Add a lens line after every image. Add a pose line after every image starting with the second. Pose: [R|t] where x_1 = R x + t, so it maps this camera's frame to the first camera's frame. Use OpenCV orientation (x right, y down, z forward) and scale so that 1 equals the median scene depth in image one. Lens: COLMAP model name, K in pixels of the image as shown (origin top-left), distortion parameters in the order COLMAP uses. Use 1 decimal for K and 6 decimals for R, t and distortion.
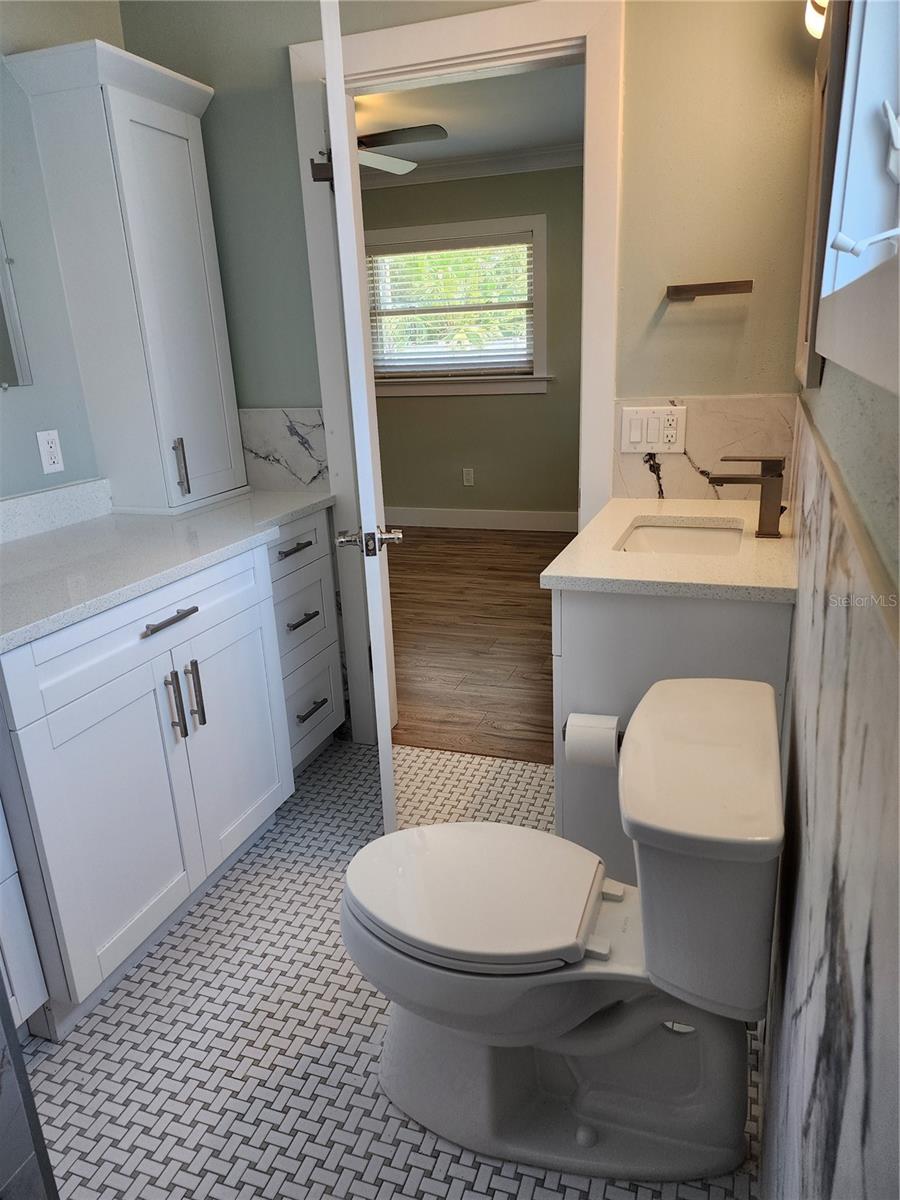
lens RADIAL K [[810.3, 0, 450.0], [0, 810.3, 600.0], [0, 0, 1]] dist [0.073585, -0.050668]
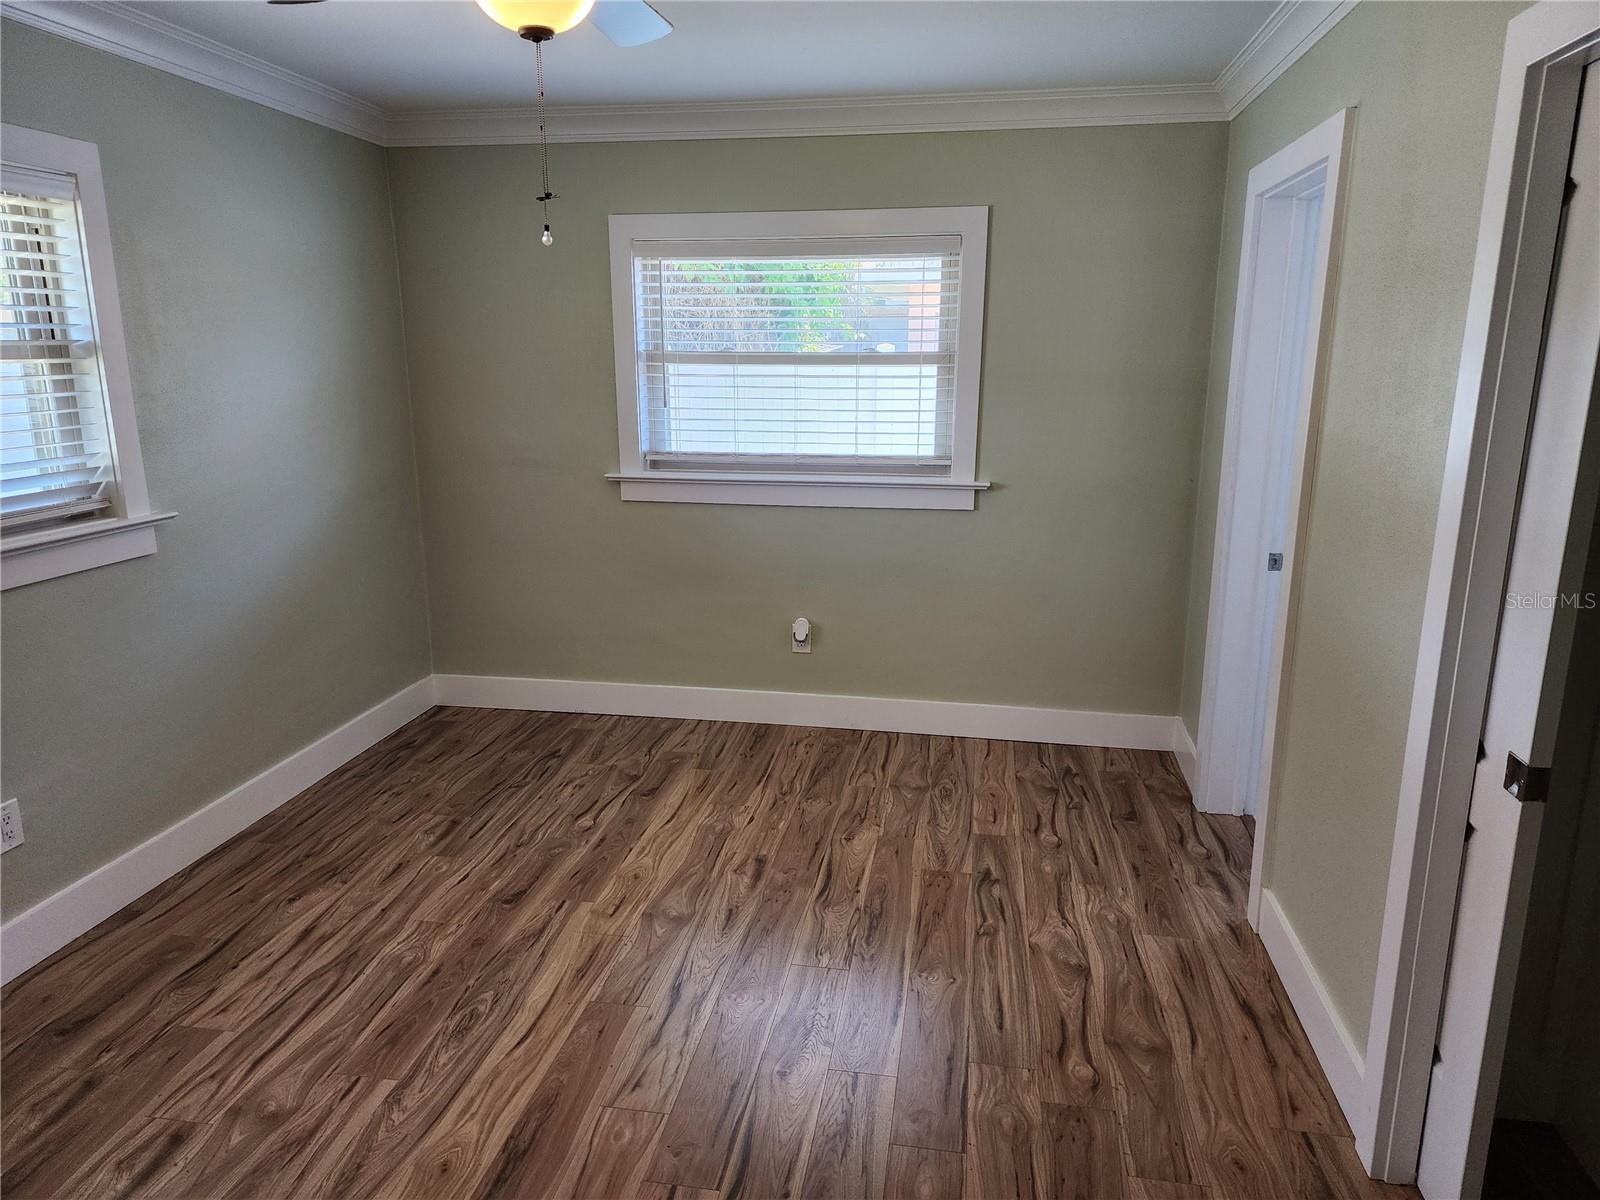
lens RADIAL K [[1080.4, 0, 791.2], [0, 1080.4, 600.7], [0, 0, 1]] dist [0.073585, -0.050668]
pose [[-0.166924, -0.179600, 0.969474, -0.564633], [0.317586, 0.921071, 0.225315, -0.294739], [-0.933421, 0.345502, -0.096711, 0.897836]]
